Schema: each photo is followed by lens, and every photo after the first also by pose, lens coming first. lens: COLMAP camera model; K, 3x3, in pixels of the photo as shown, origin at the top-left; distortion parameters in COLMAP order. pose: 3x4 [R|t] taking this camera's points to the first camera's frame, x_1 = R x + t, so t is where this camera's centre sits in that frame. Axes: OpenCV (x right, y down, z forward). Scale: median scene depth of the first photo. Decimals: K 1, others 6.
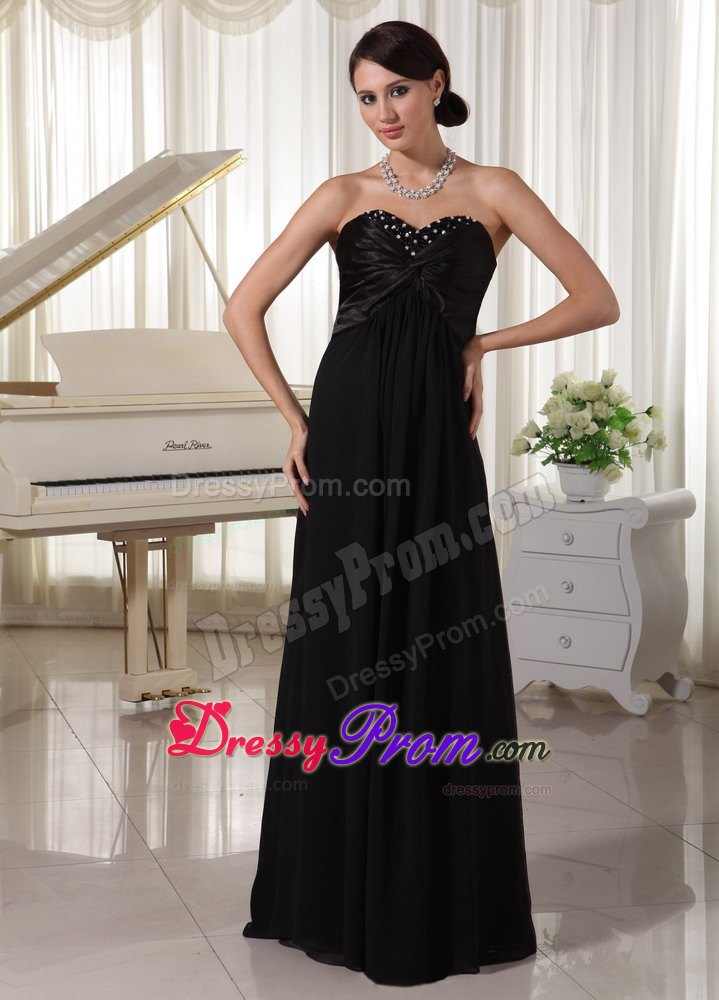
lens RADIAL K [[1984.5, 0, 354.9], [0, 1984.5, 464.5], [0, 0, 1]] dist [0.076035, 0.128790]
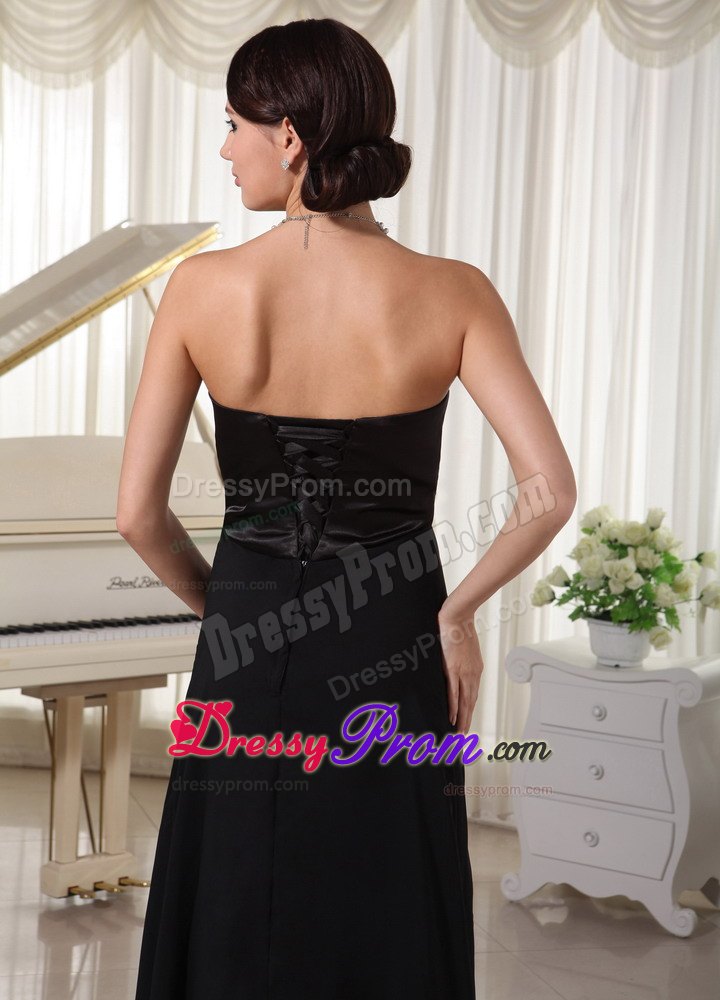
lens RADIAL K [[1837.1, 0, 360.0], [0, 1837.1, 500.0], [0, 0, 1]] dist [0.134186, -0.132042]
pose [[0.998874, 0.037837, 0.028619, -0.015870], [-0.037507, 0.999225, -0.011965, -0.036642], [-0.029049, 0.010878, 0.999519, 0.237453]]
